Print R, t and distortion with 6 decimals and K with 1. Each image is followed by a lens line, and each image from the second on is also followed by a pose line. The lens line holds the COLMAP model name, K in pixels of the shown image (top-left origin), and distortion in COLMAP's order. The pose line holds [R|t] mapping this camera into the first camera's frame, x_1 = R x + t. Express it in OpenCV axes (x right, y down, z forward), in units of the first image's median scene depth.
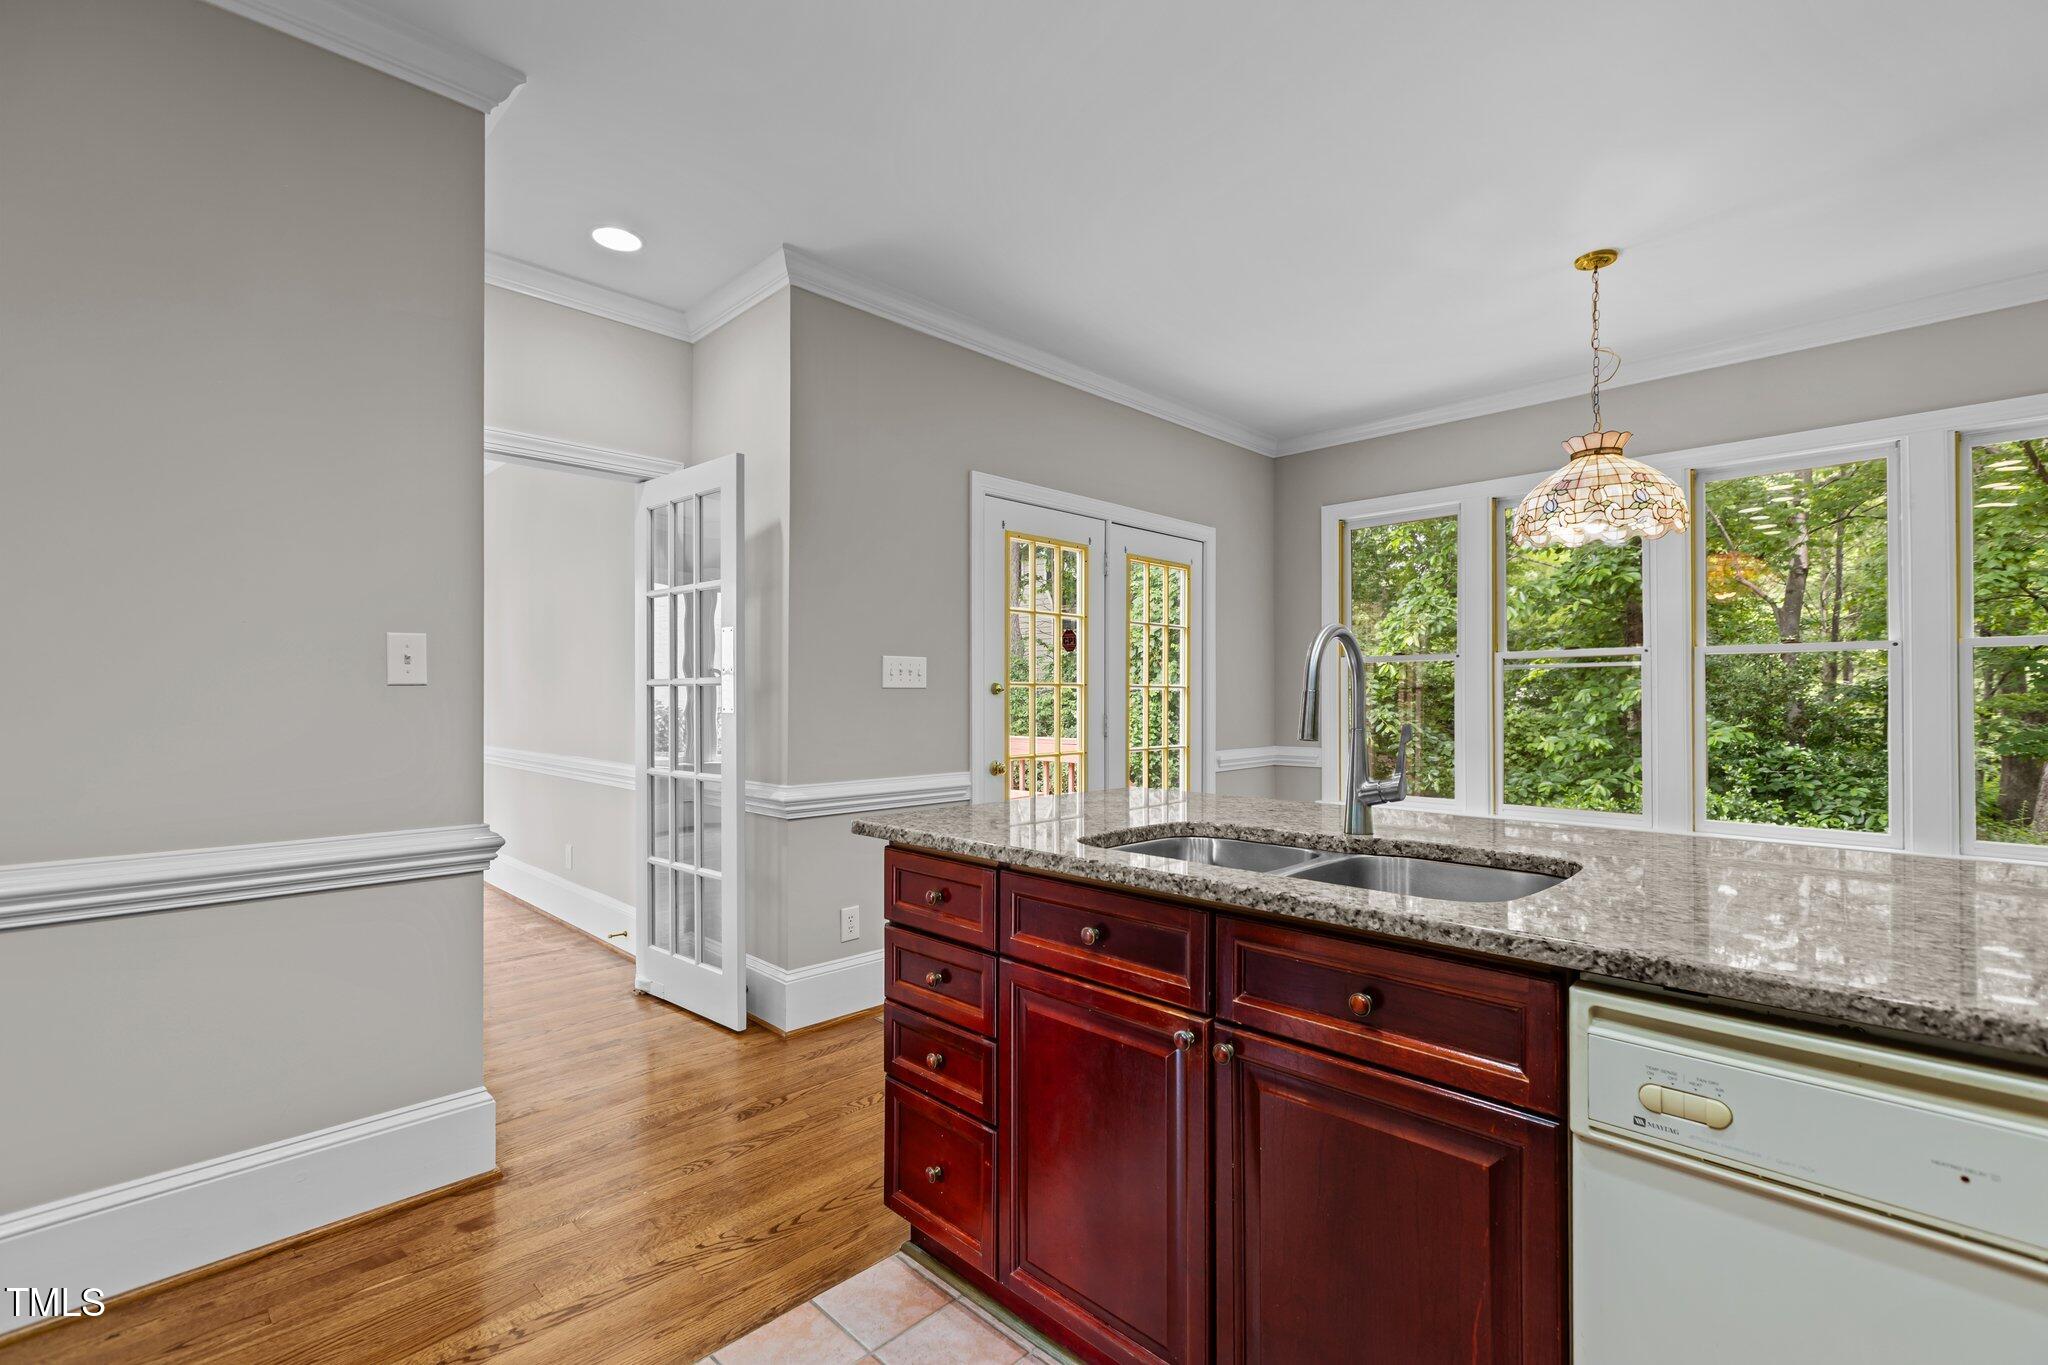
lens RADIAL K [[909.2, 0, 1017.7], [0, 909.2, 684.4], [0, 0, 1]] dist [0.003796, -0.001087]
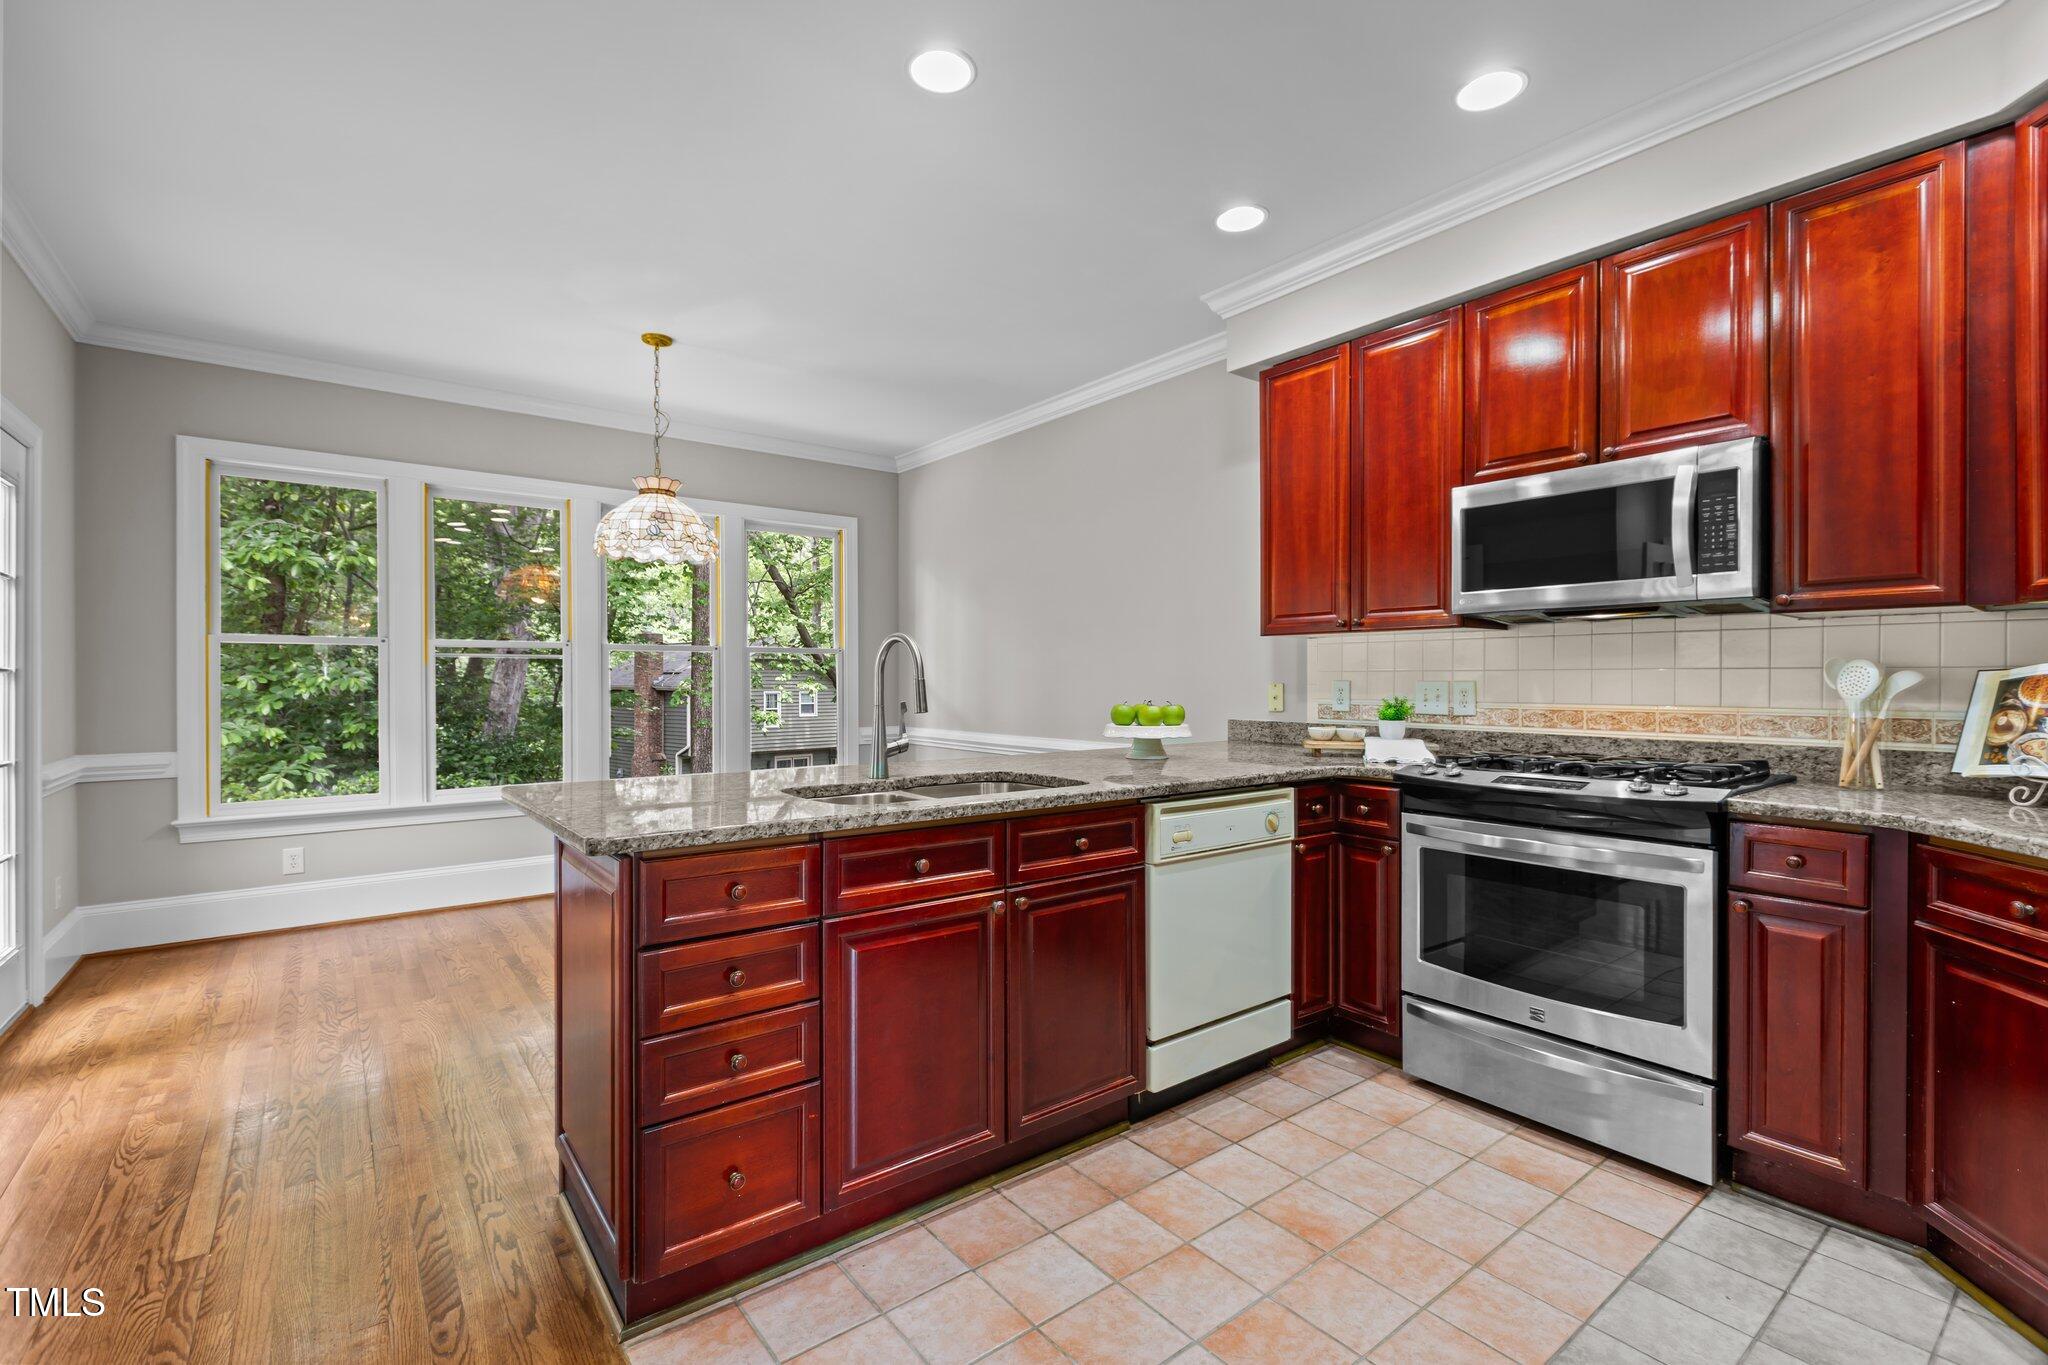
lens RADIAL K [[909.2, 0, 1032.2], [0, 909.2, 681.0], [0, 0, 1]] dist [0.003796, -0.001087]
pose [[0.119345, 0.001836, 0.992851, -0.456202], [-0.011846, 0.999930, -0.000425, 0.003418], [-0.992782, -0.011711, 0.119358, 0.262794]]
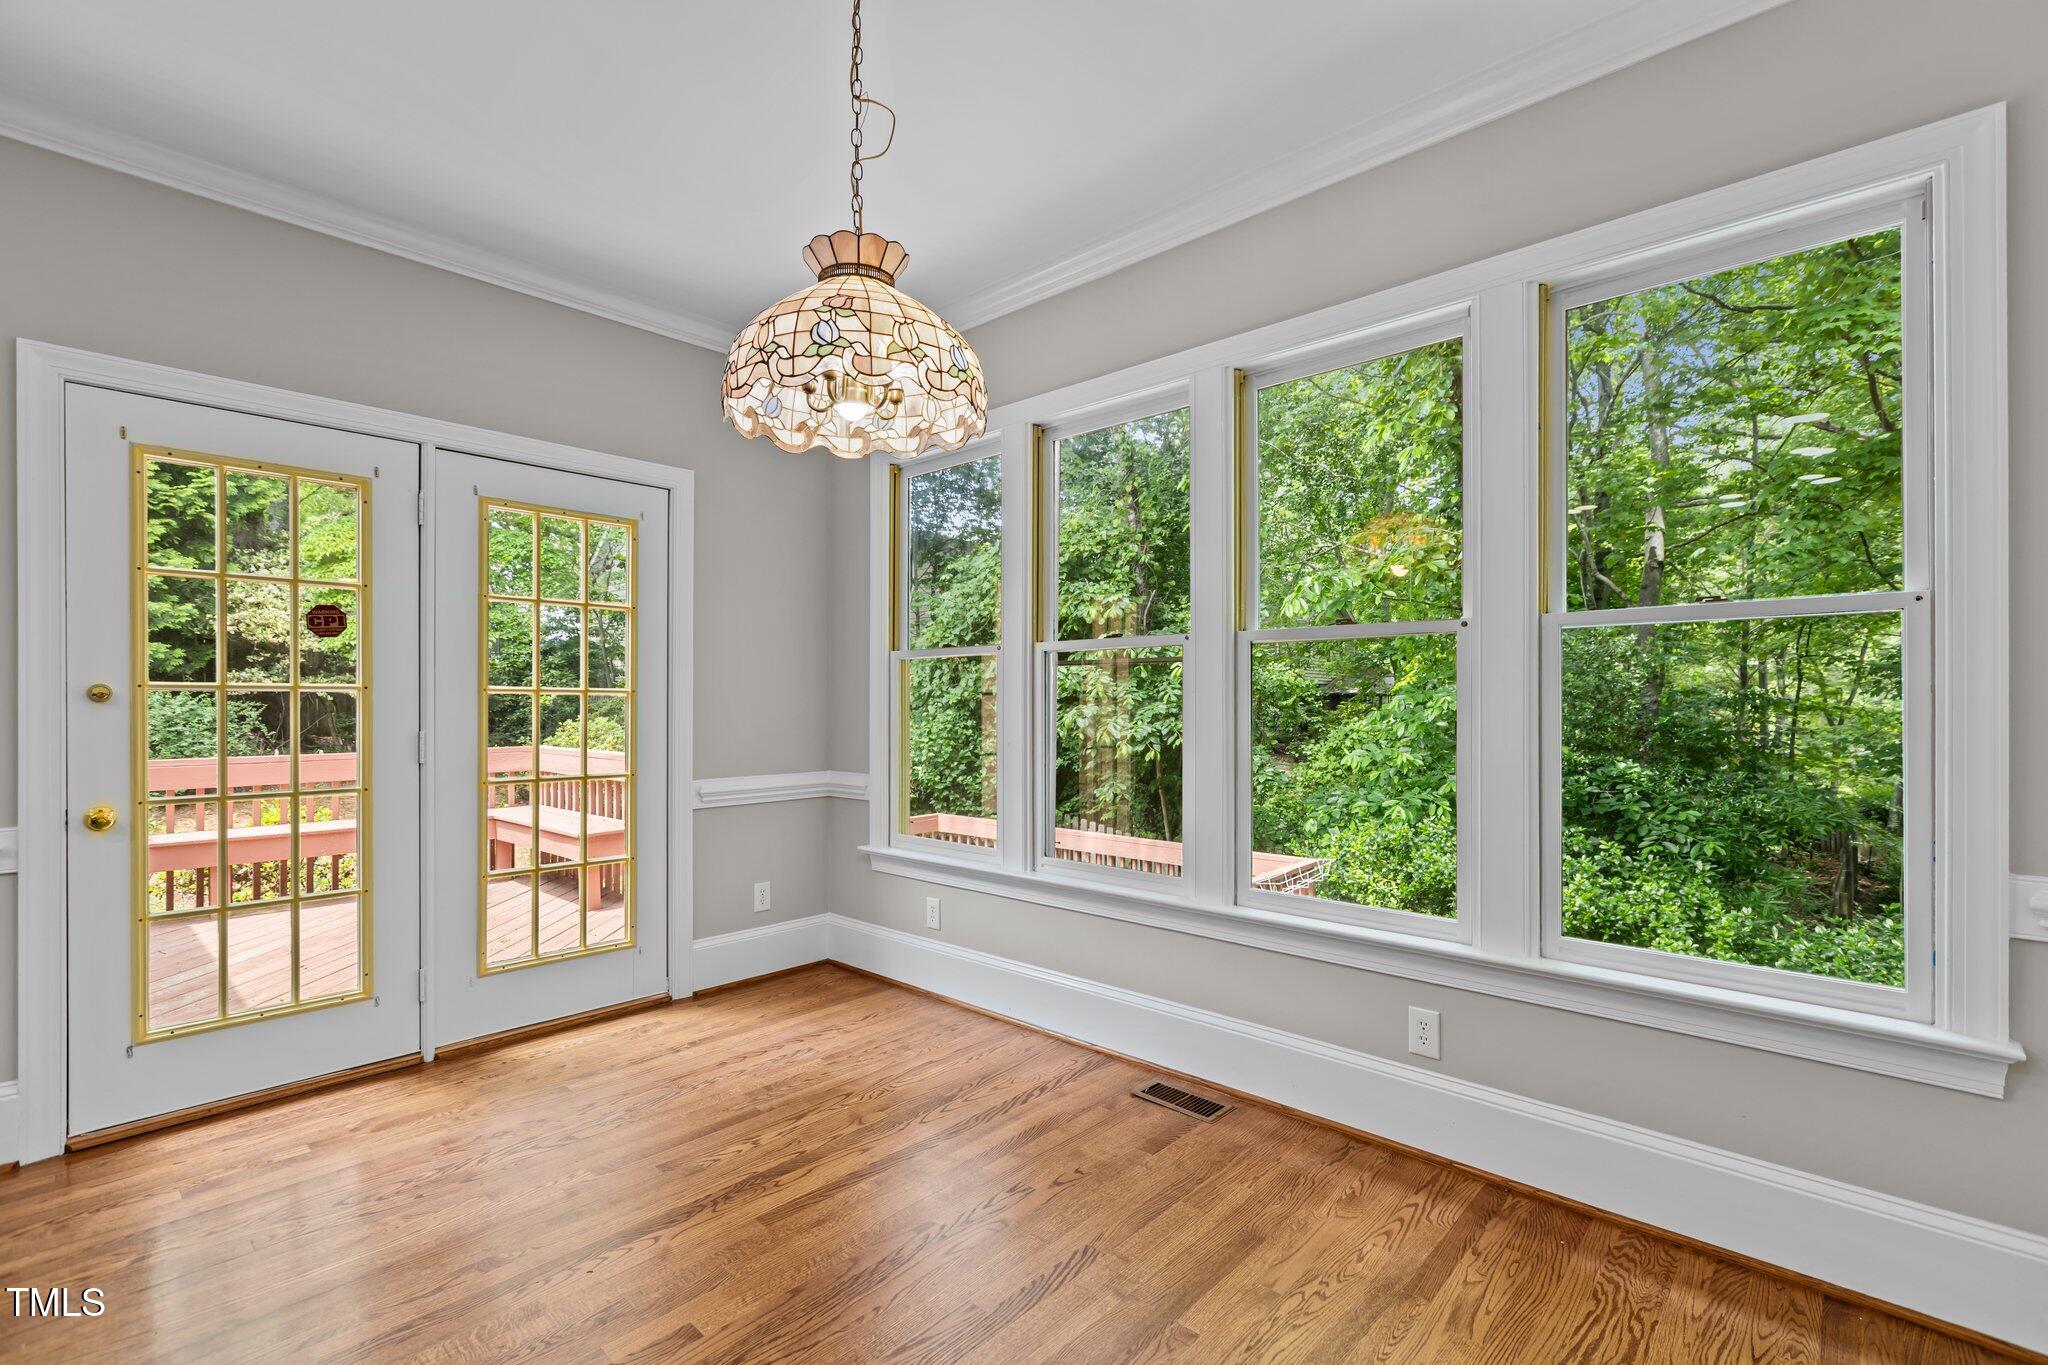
lens RADIAL K [[909.2, 0, 1037.2], [0, 909.2, 701.3], [0, 0, 1]] dist [0.003796, -0.001087]
pose [[0.999480, 0.000092, 0.032257, 0.597490], [-0.000415, 0.999950, 0.010003, 0.004001], [-0.032255, -0.010011, 0.999430, 0.343862]]
